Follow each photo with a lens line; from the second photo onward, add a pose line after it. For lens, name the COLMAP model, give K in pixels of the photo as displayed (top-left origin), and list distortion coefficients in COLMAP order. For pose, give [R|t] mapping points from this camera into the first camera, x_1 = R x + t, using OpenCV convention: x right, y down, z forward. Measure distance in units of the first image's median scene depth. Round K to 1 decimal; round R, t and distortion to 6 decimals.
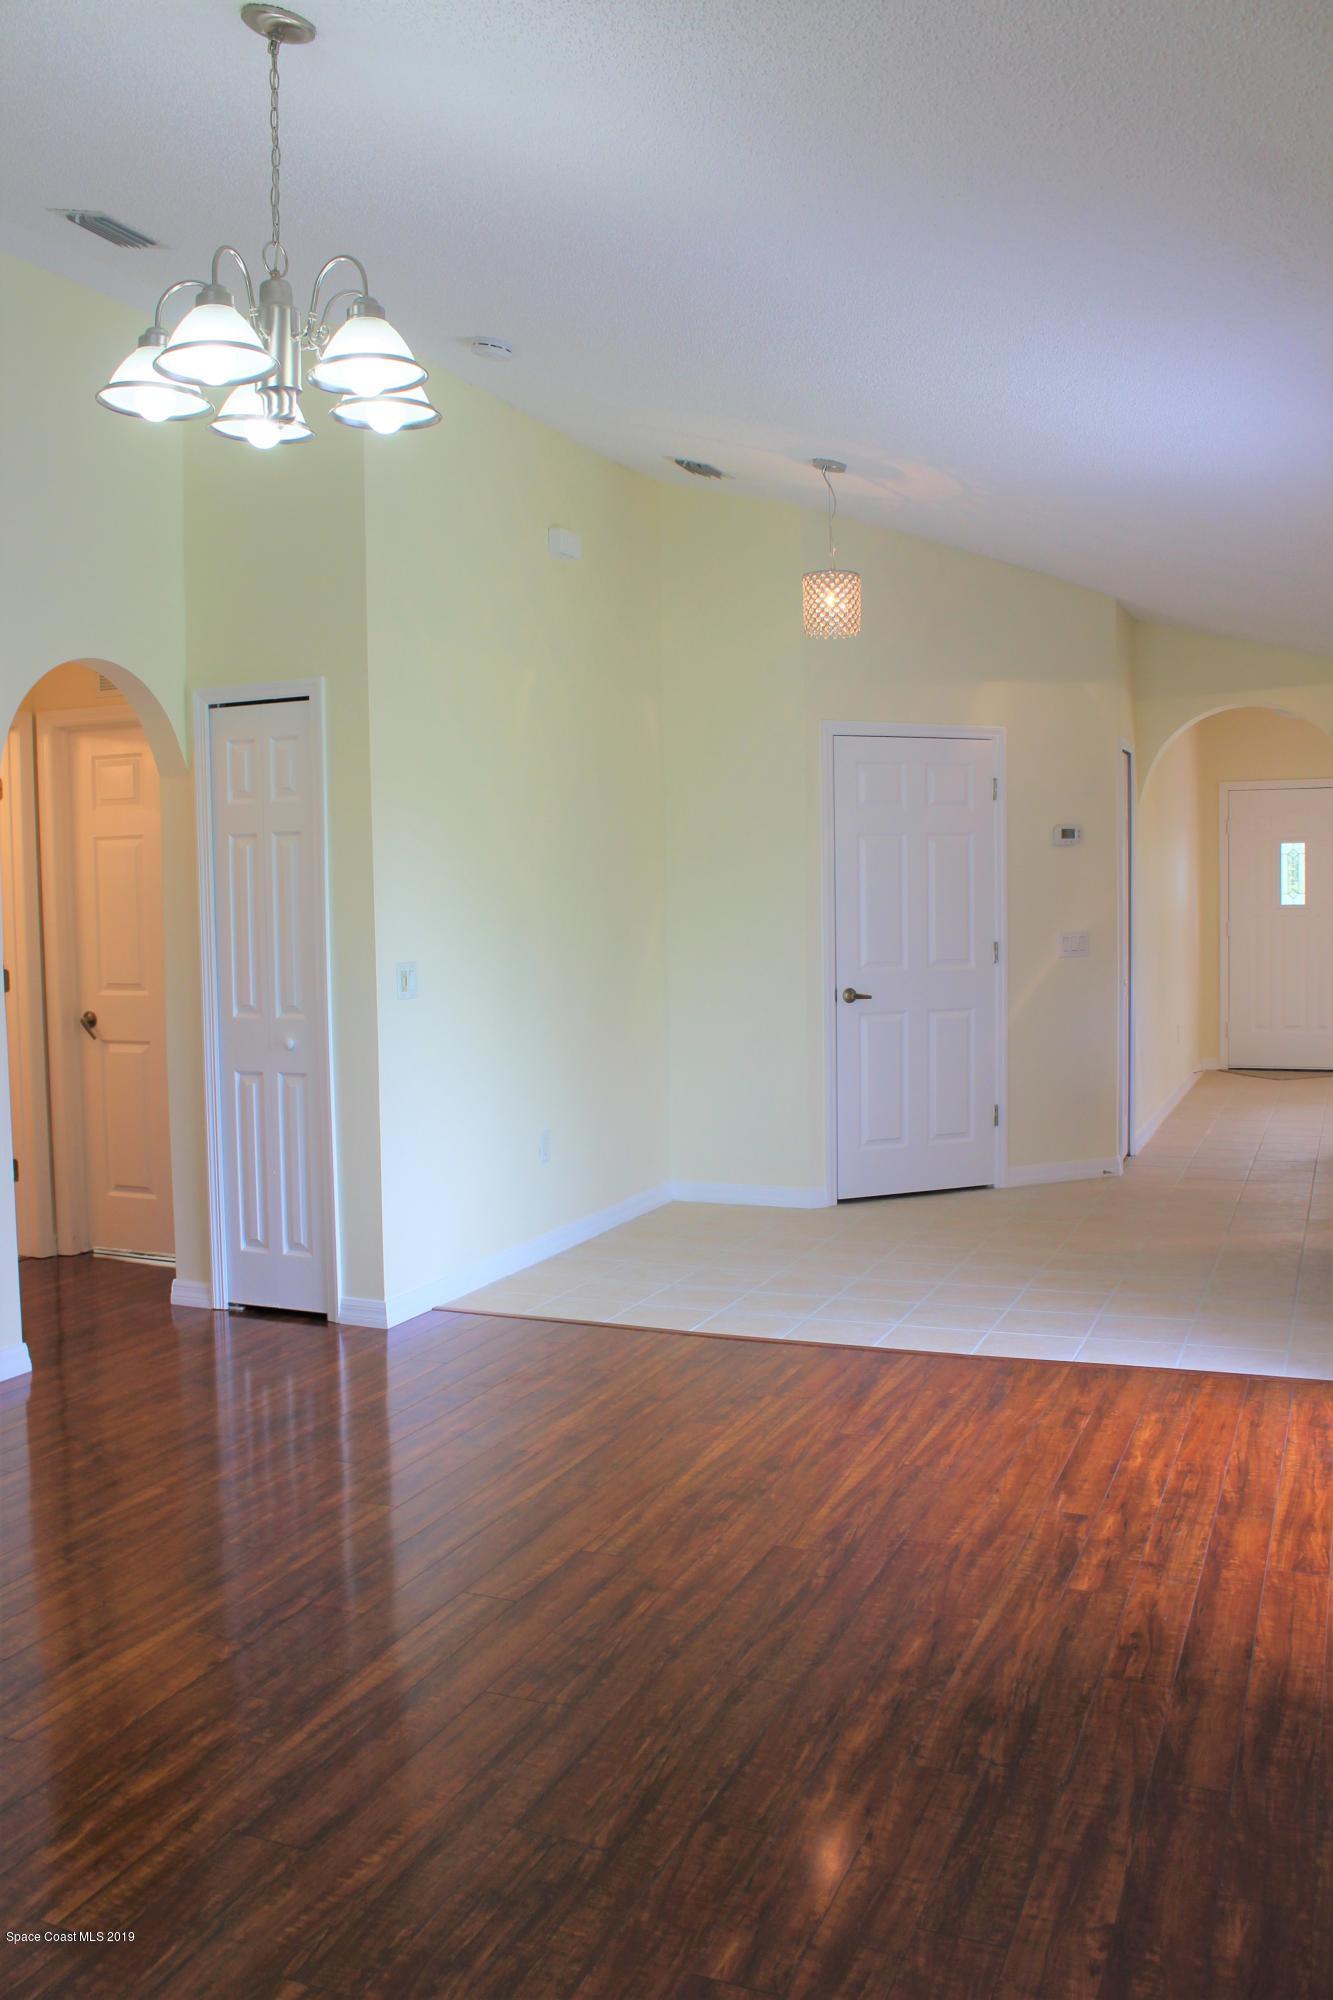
lens RADIAL K [[1702.9, 0, 651.2], [0, 1702.9, 991.5], [0, 0, 1]] dist [-0.154497, 0.138498]
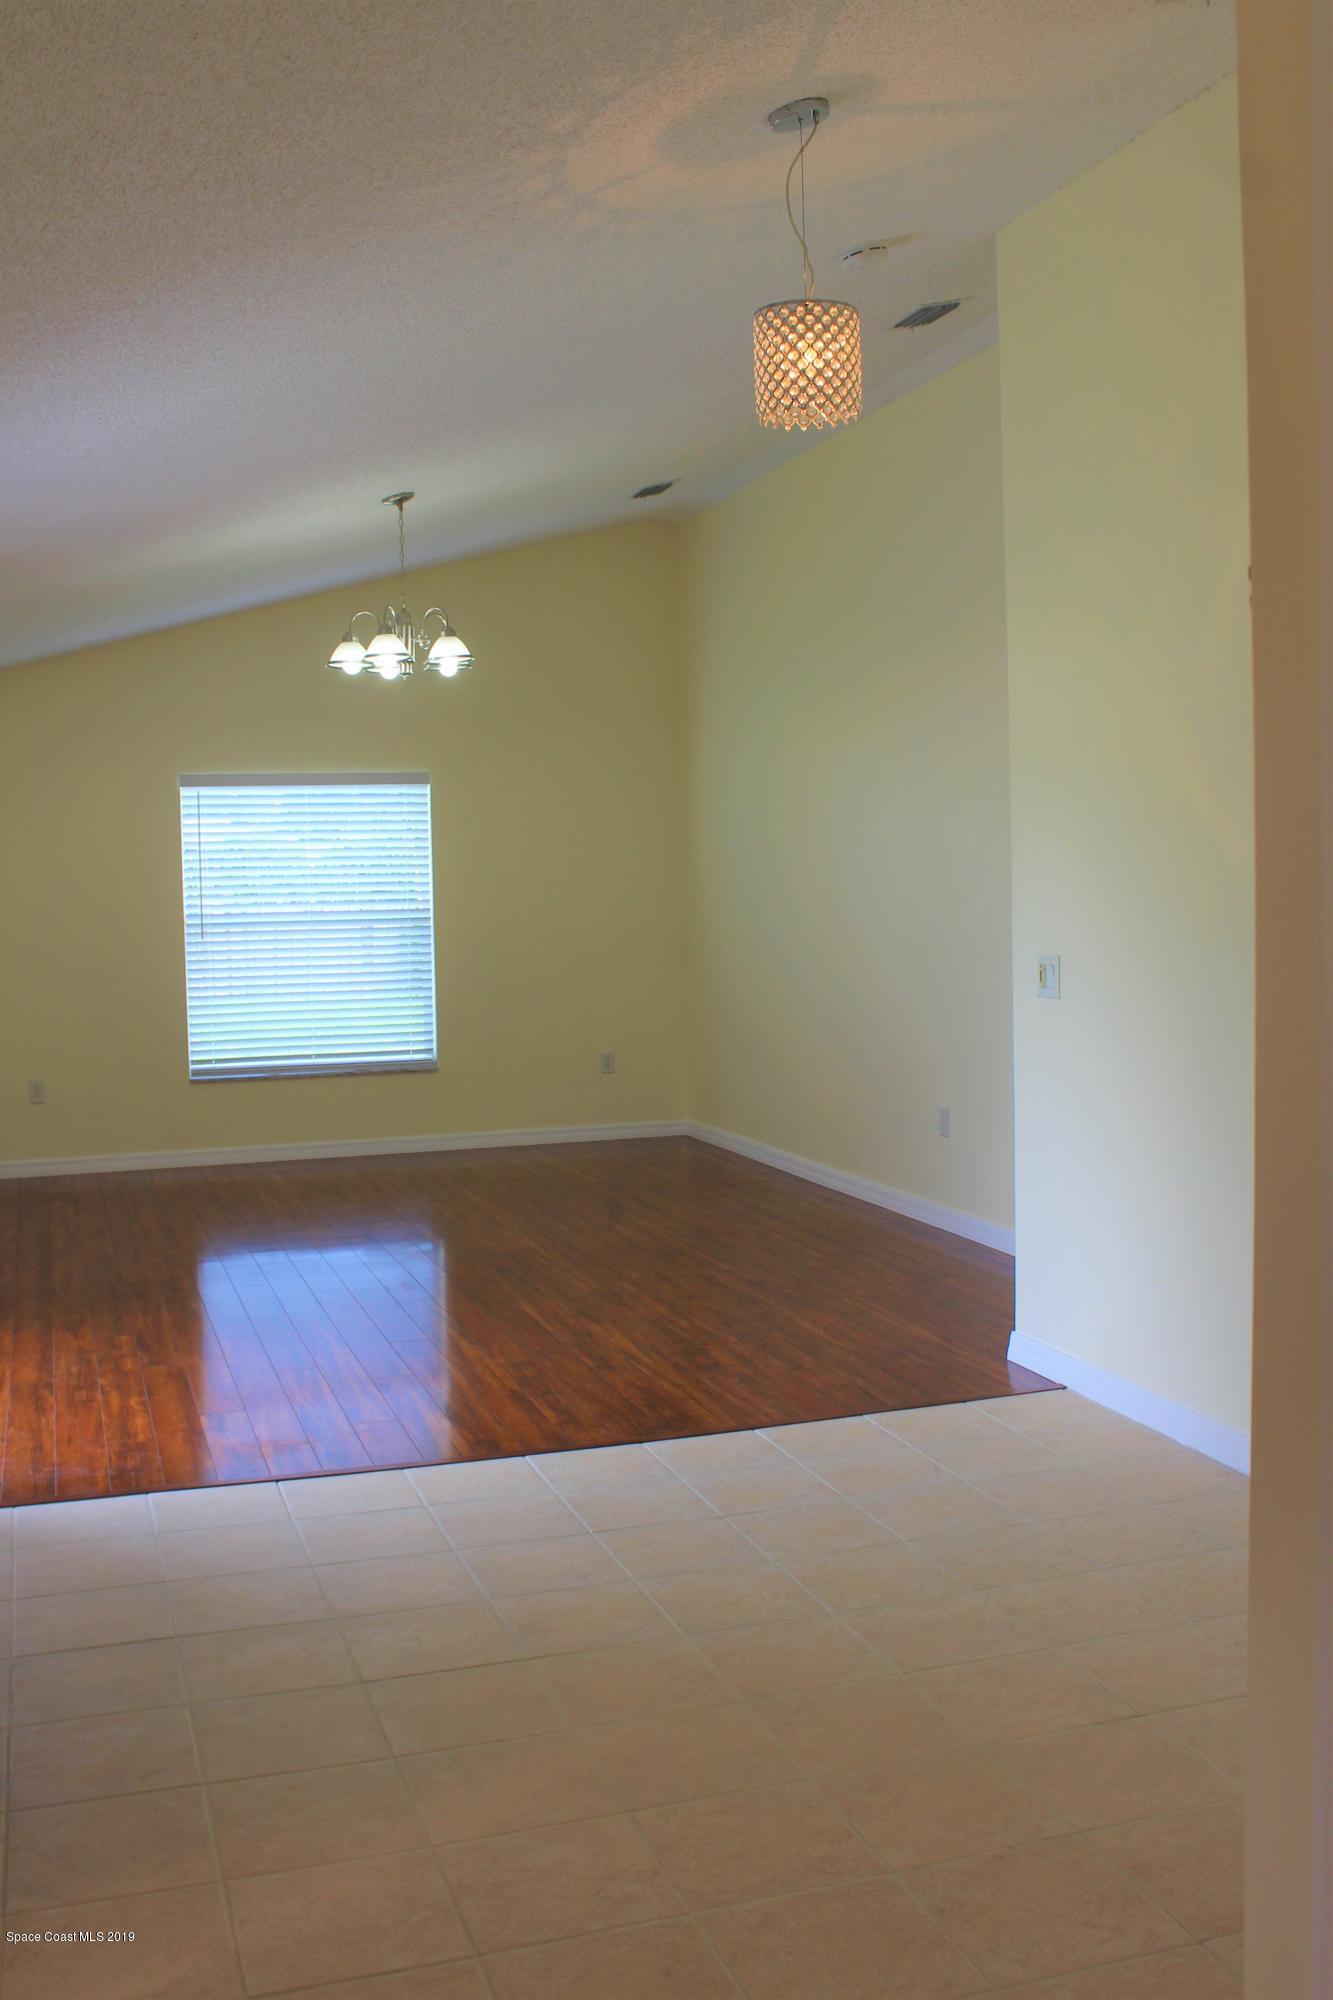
lens RADIAL K [[1860.8, 0, 633.4], [0, 1860.8, 998.6], [0, 0, 1]] dist [-0.088207, 0.003451]
pose [[-0.756675, 0.073769, -0.649616, 0.835126], [-0.005454, 0.992867, 0.119100, -0.142928], [0.653768, 0.093663, -0.750876, 2.155917]]
